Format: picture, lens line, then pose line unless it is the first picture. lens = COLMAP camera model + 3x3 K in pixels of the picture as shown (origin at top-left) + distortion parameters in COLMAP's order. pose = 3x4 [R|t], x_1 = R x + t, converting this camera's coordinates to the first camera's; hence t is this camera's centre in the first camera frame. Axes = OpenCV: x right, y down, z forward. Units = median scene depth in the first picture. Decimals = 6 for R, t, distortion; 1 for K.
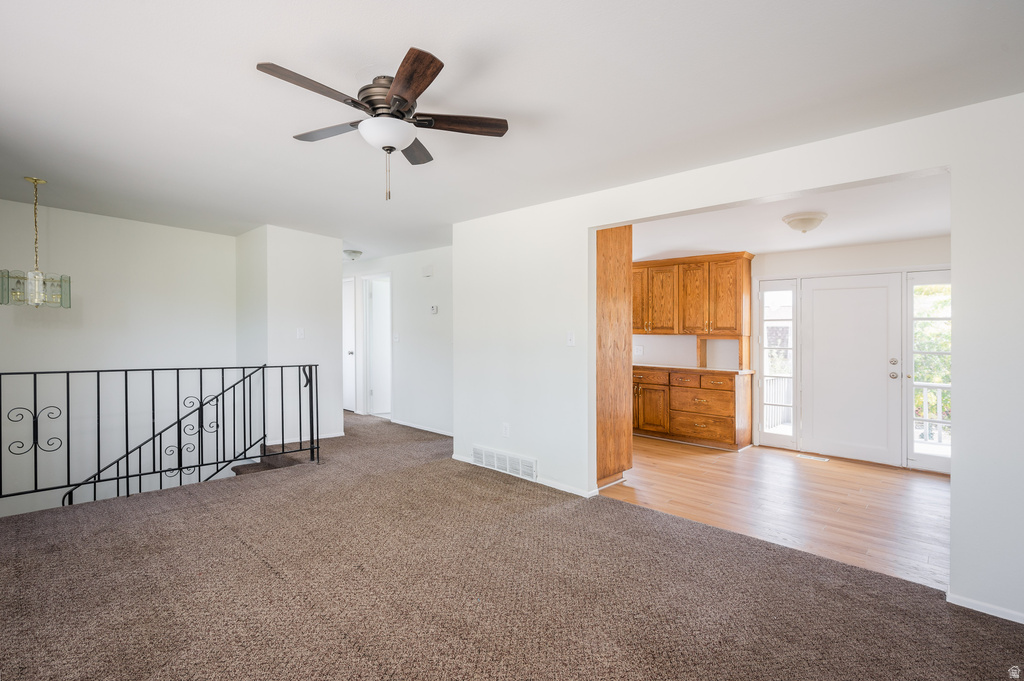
lens RADIAL K [[481.8, 0, 508.1], [0, 481.8, 326.4], [0, 0, 1]] dist [0.000575, 0.000166]
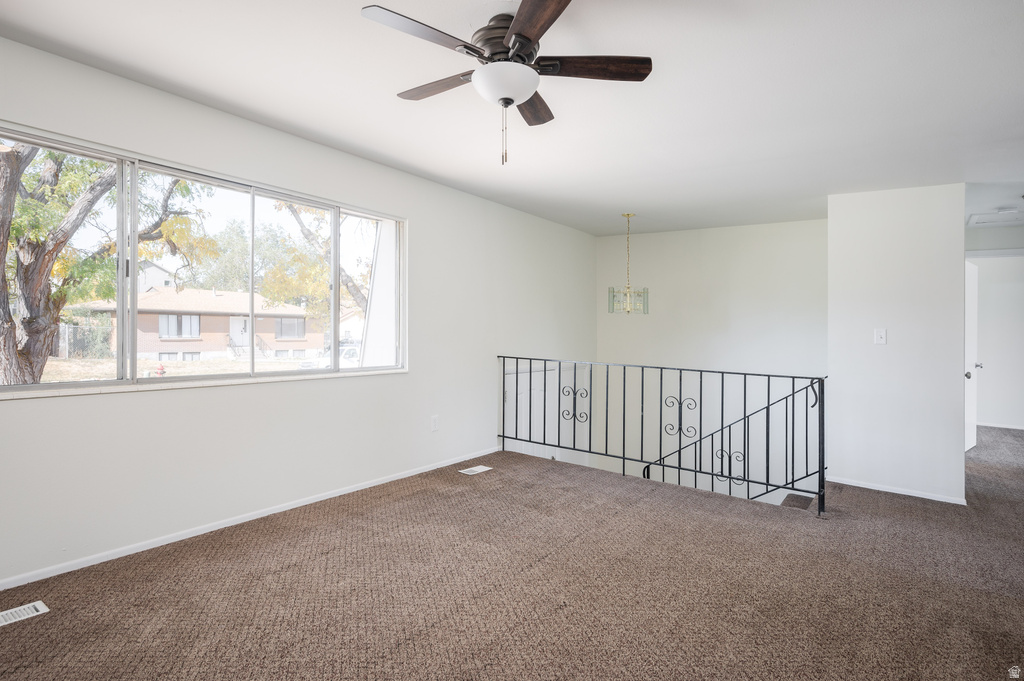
lens RADIAL K [[532.4, 0, 512.0], [0, 532.4, 340.5], [0, 0, 1]] dist [0.003322, 0.000532]
pose [[0.115570, 0.003359, -0.993294, 0.250060], [-0.000515, 0.999994, 0.003321, 0.015593], [0.993299, 0.000127, 0.115572, 0.336953]]
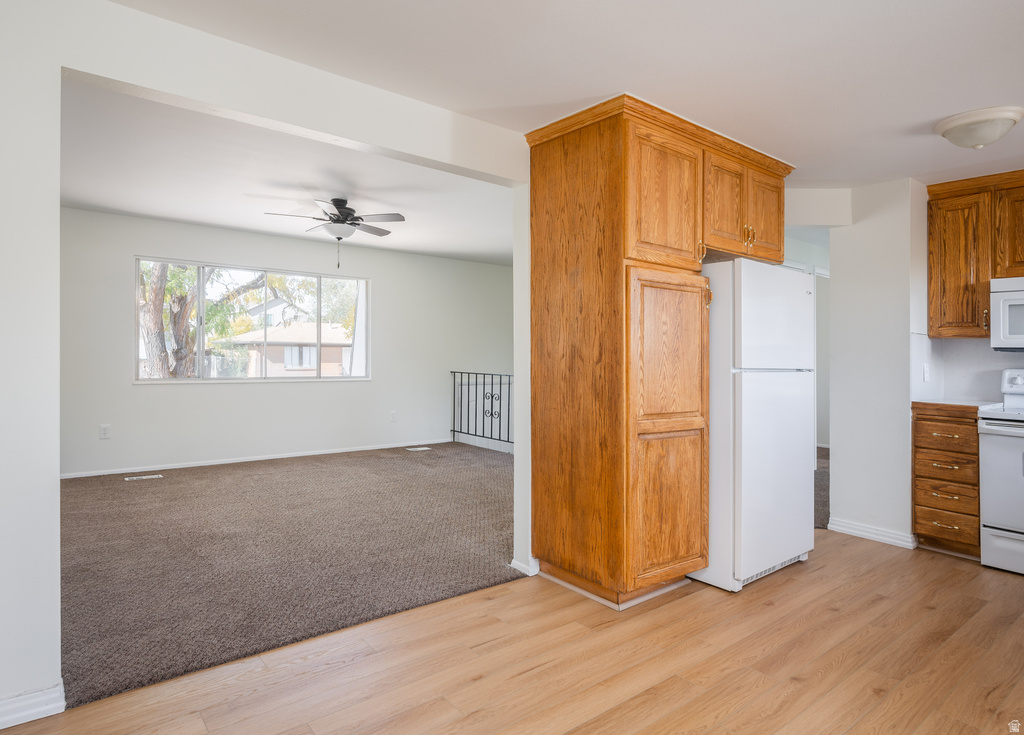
lens RADIAL K [[587.3, 0, 464.4], [0, 587.3, 368.5], [0, 0, 1]] dist [-0.002126, -0.000632]
pose [[-0.188402, 0.000400, -0.982092, 0.675965], [0.005408, 0.999985, -0.000631, 0.040370], [0.982077, -0.005430, -0.188402, 0.714434]]
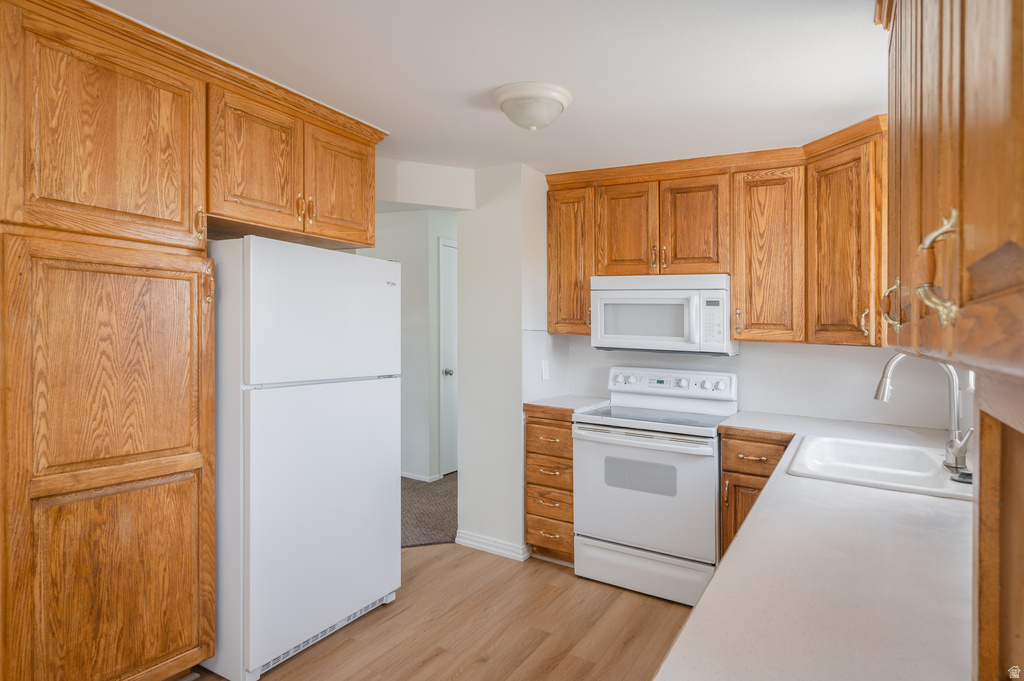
lens RADIAL K [[578.0, 0, 512.0], [0, 578.0, 340.5], [0, 0, 1]] dist [-0.000710, 0.001303]
pose [[0.209173, 0.004121, -0.977870, 0.528618], [0.002279, 0.999986, 0.004701, 0.011509], [0.977876, -0.003212, 0.209161, 0.939987]]
